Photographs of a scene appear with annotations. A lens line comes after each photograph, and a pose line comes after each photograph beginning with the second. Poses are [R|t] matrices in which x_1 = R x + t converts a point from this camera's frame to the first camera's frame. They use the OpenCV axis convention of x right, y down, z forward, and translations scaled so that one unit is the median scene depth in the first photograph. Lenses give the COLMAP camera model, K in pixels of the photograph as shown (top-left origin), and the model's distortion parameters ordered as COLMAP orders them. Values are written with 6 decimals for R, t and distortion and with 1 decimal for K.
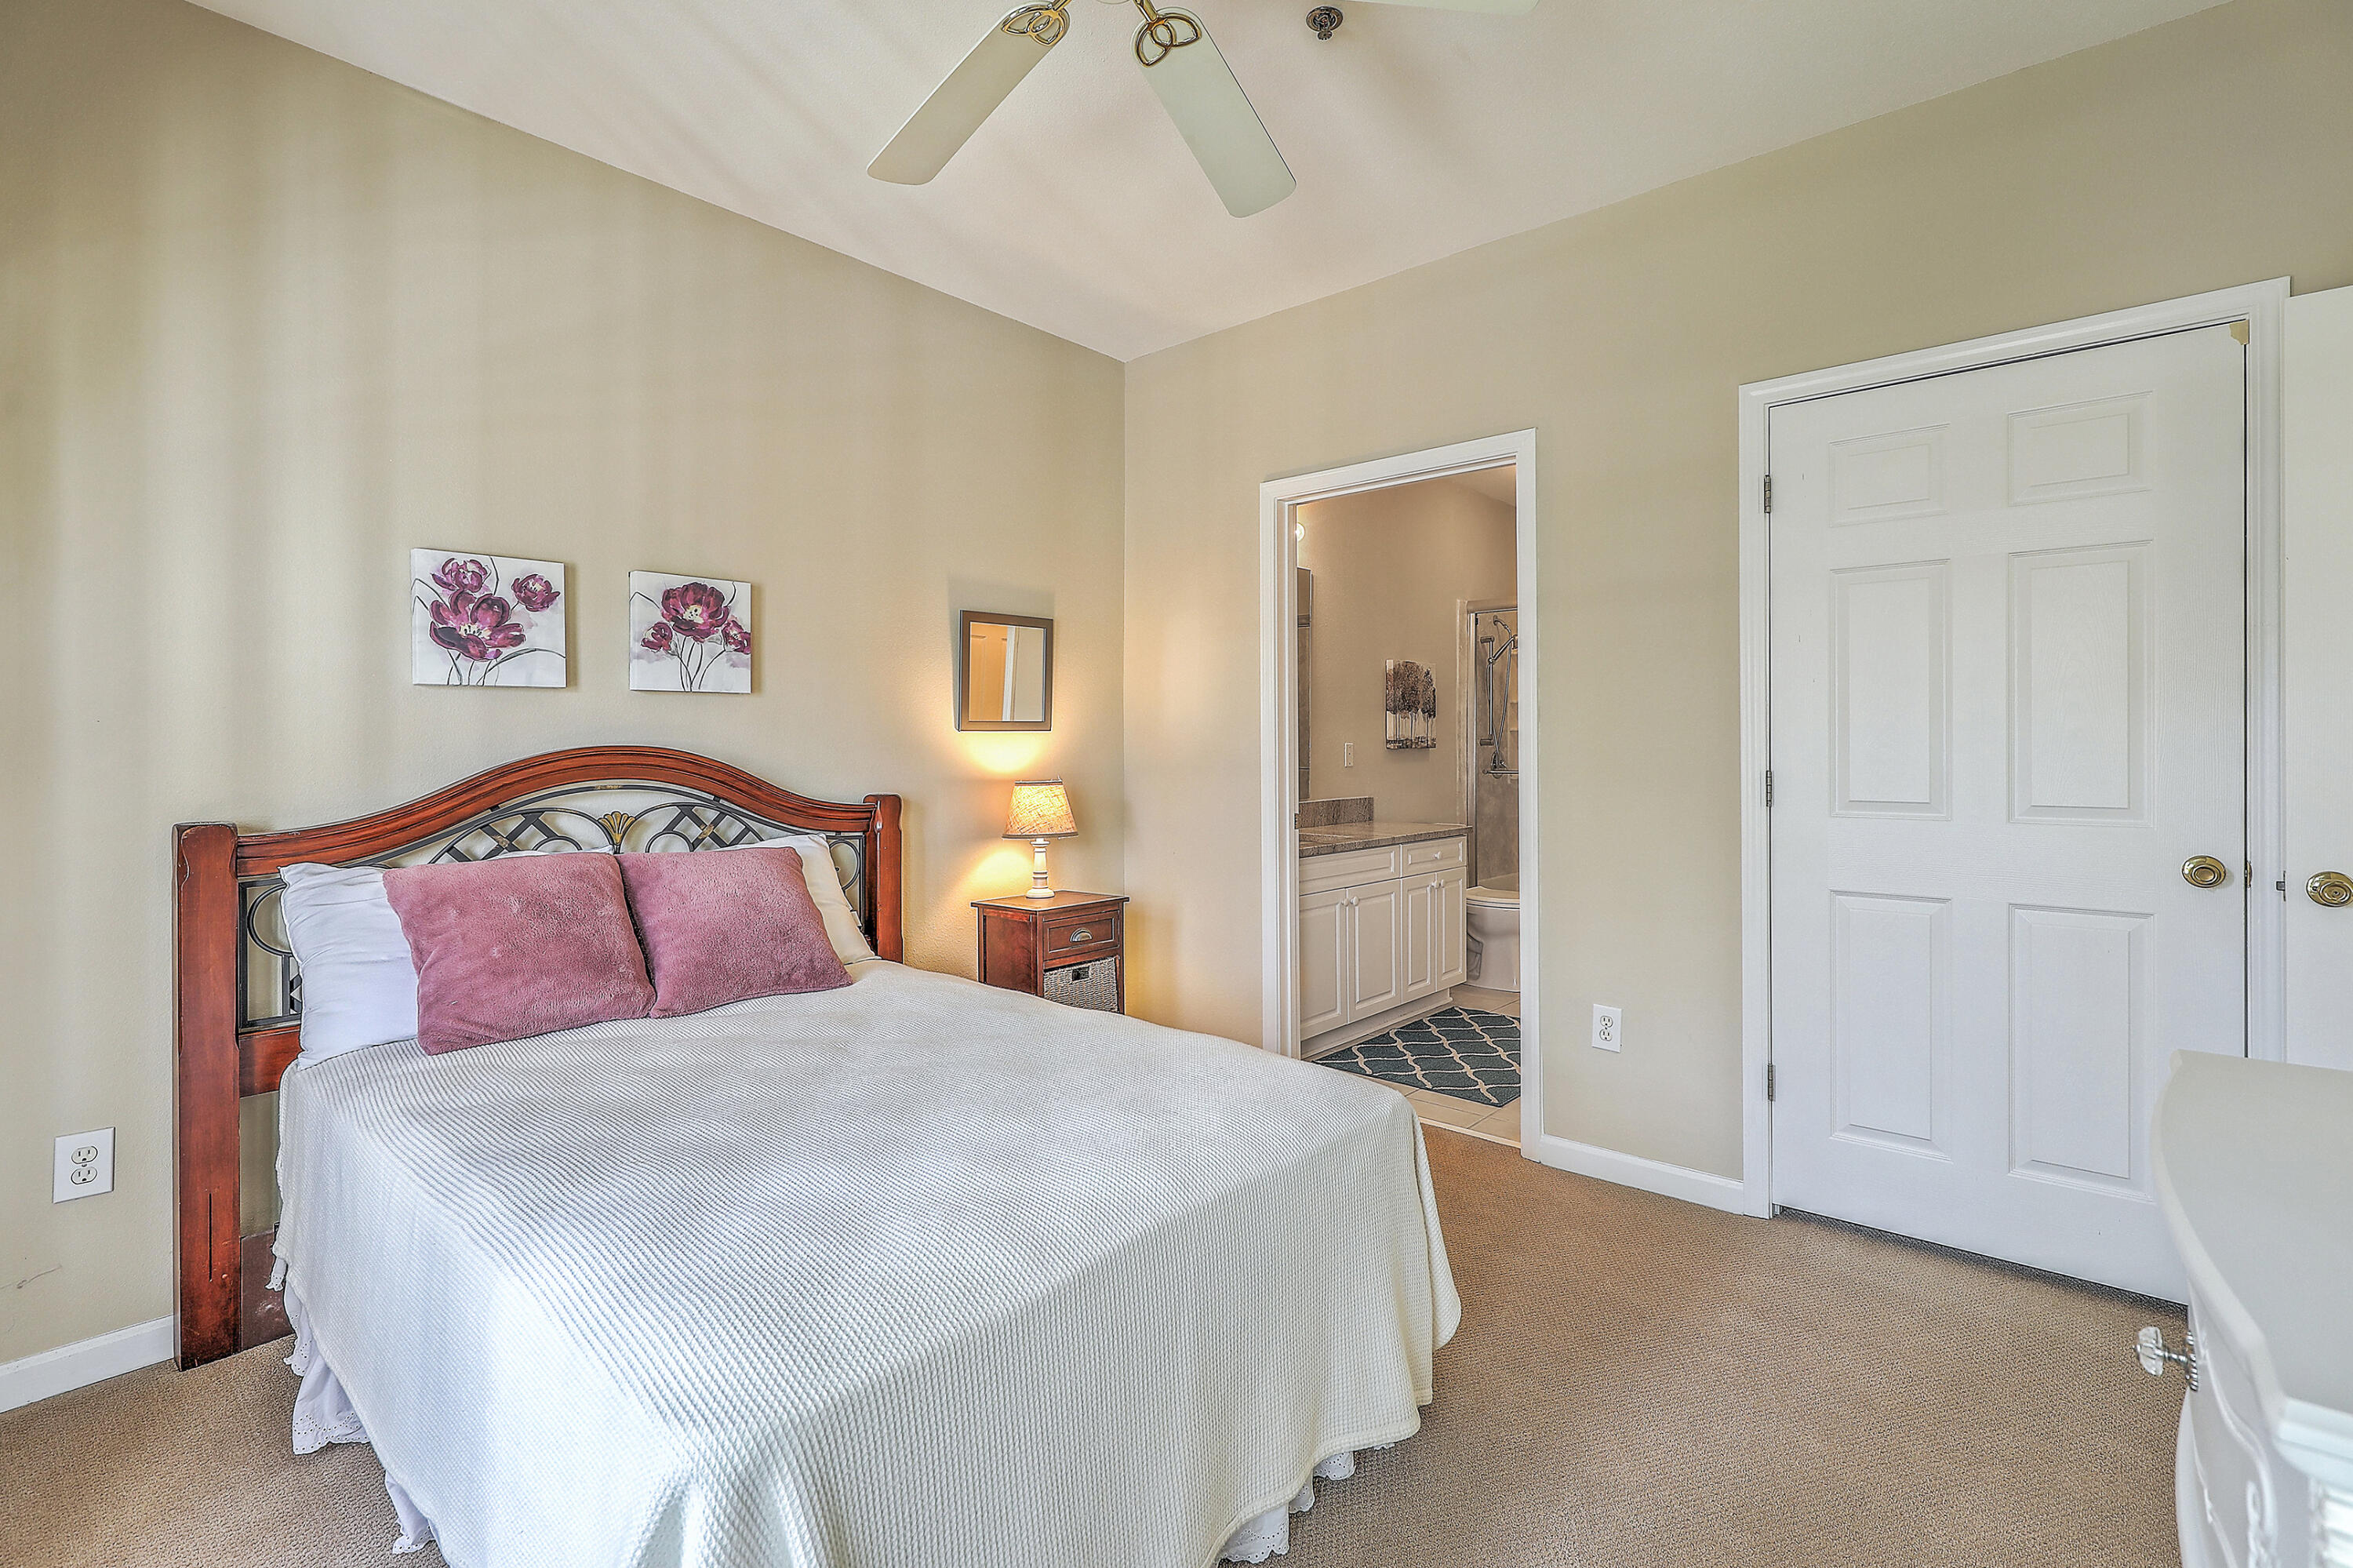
lens RADIAL K [[1070.7, 0, 1197.4], [0, 1070.7, 756.7], [0, 0, 1]] dist [-0.001592, 0.000434]
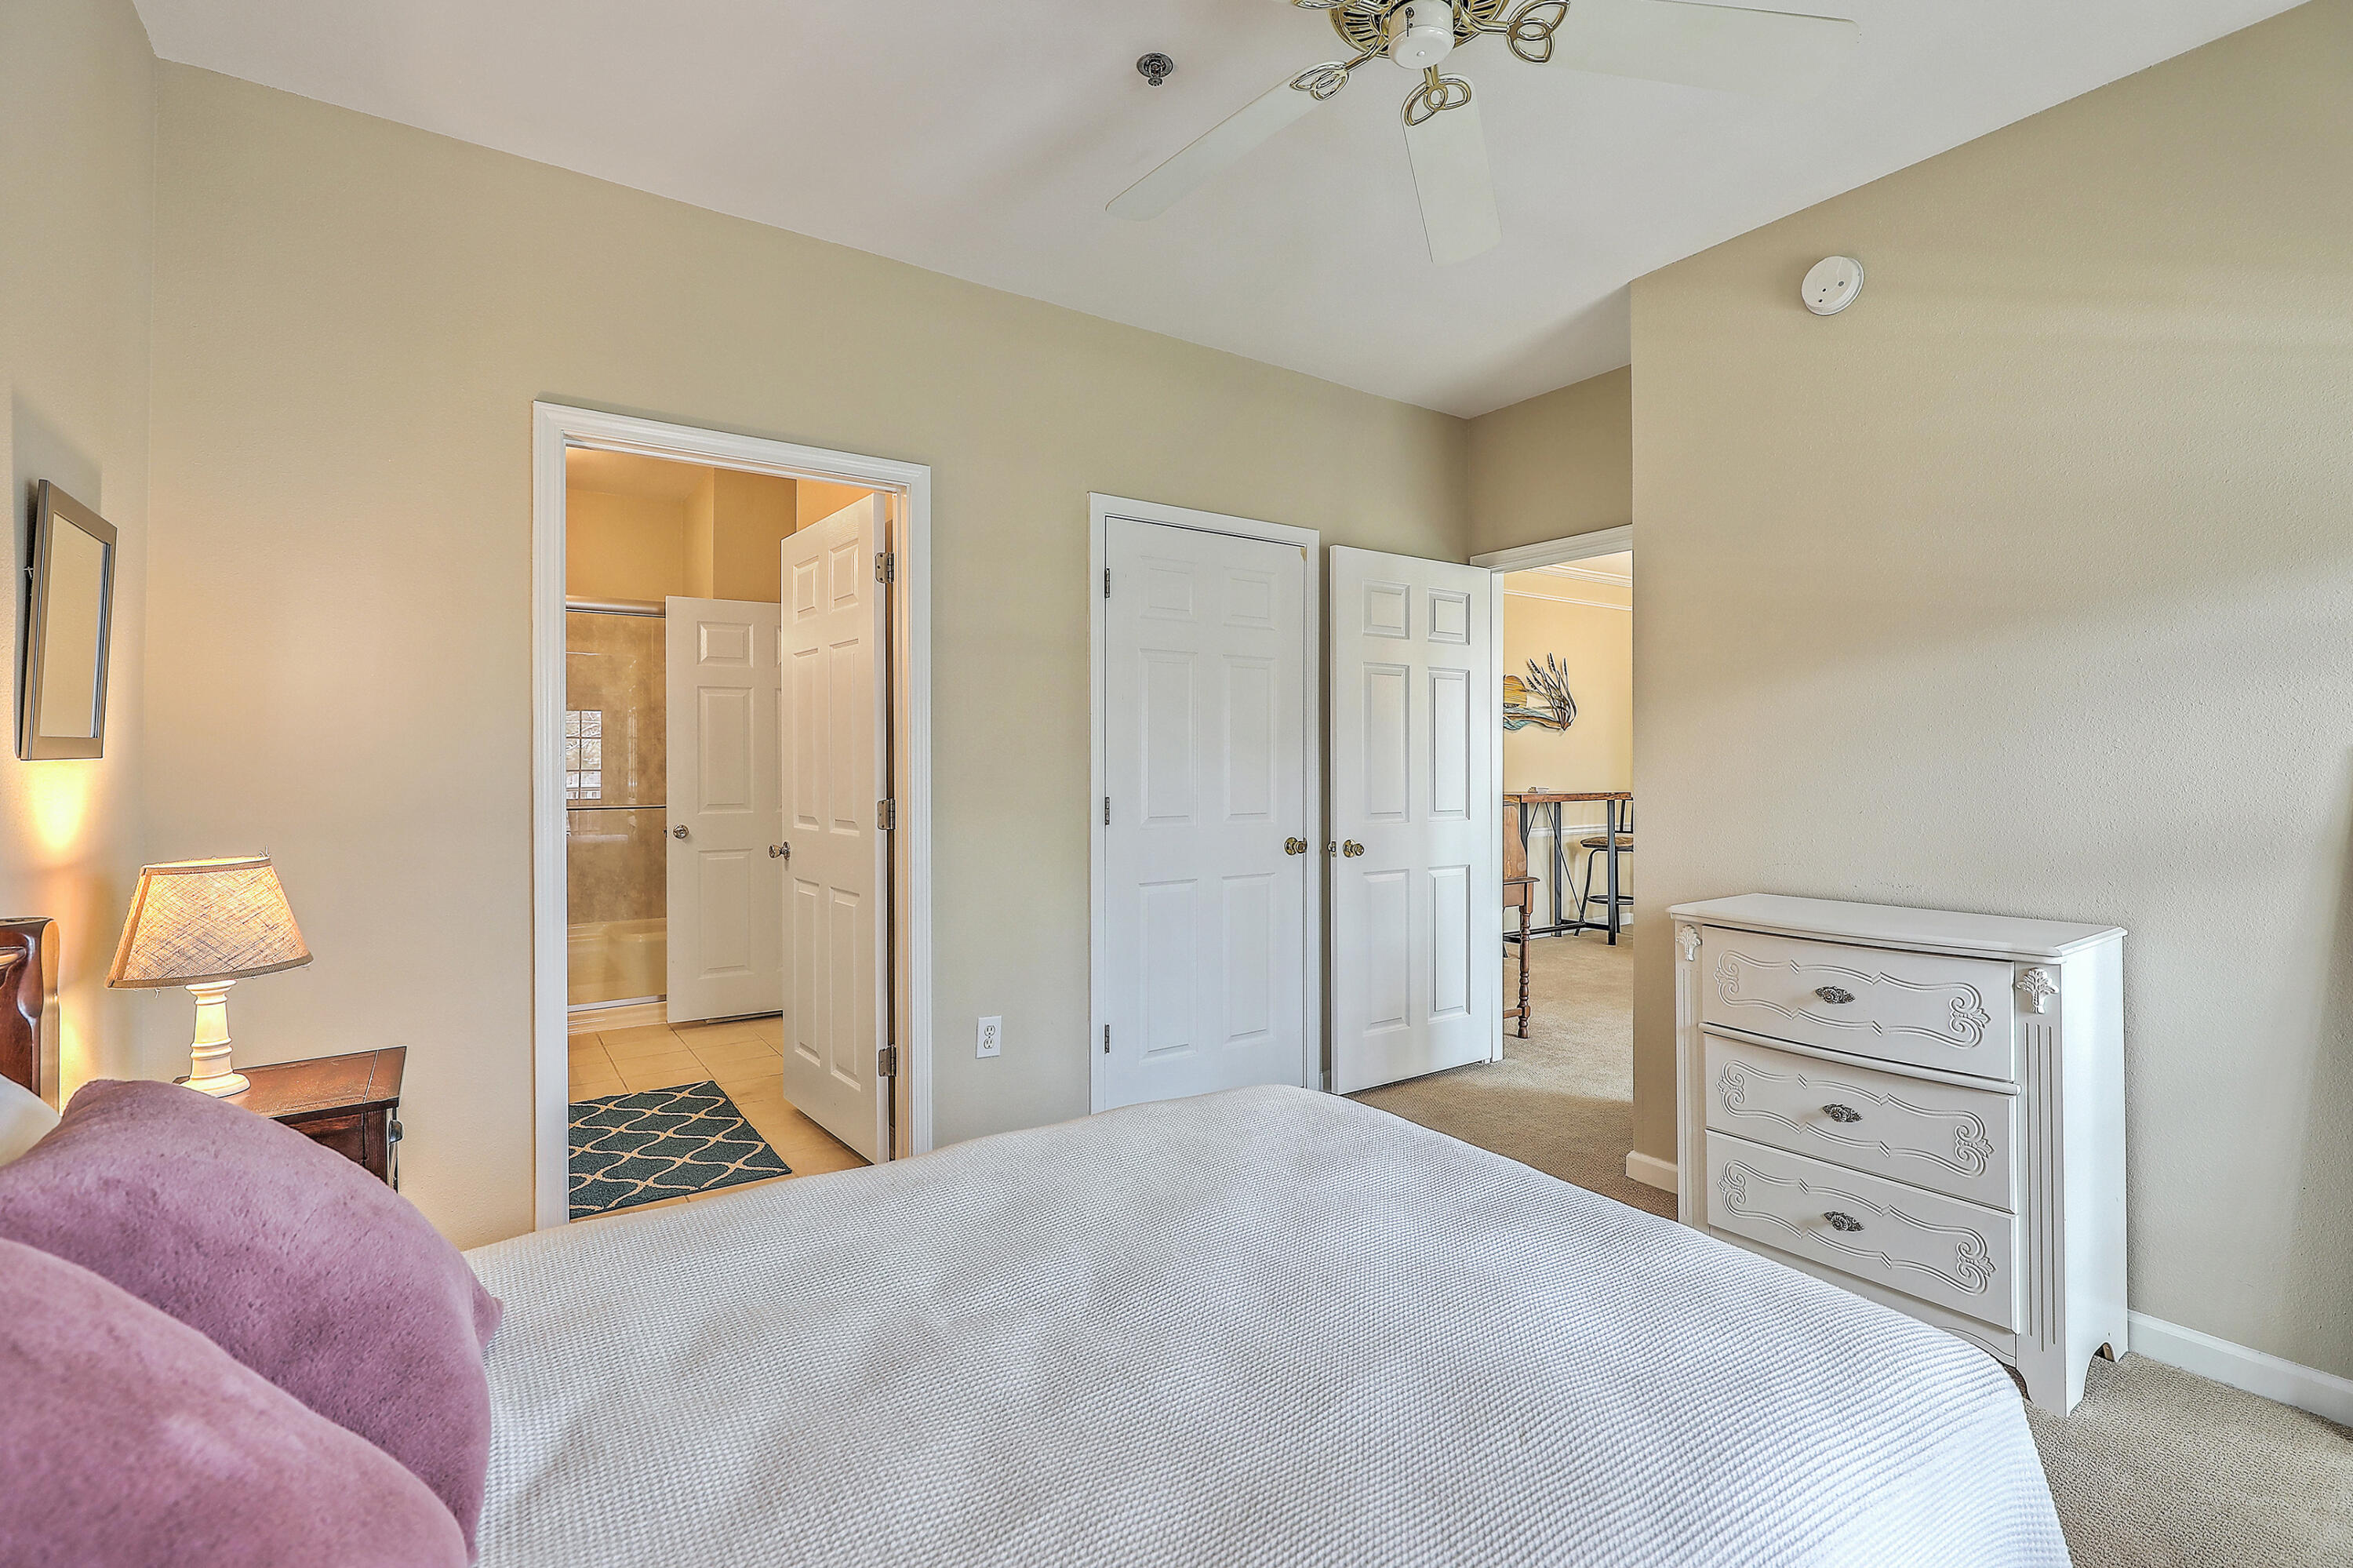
lens RADIAL K [[1070.7, 0, 1174.9], [0, 1070.7, 767.4], [0, 0, 1]] dist [-0.001592, 0.000434]
pose [[0.256140, -0.001598, 0.966638, -0.627335], [0.011024, 0.999938, -0.001269, -0.018471], [-0.966577, 0.010981, 0.256142, 0.533535]]
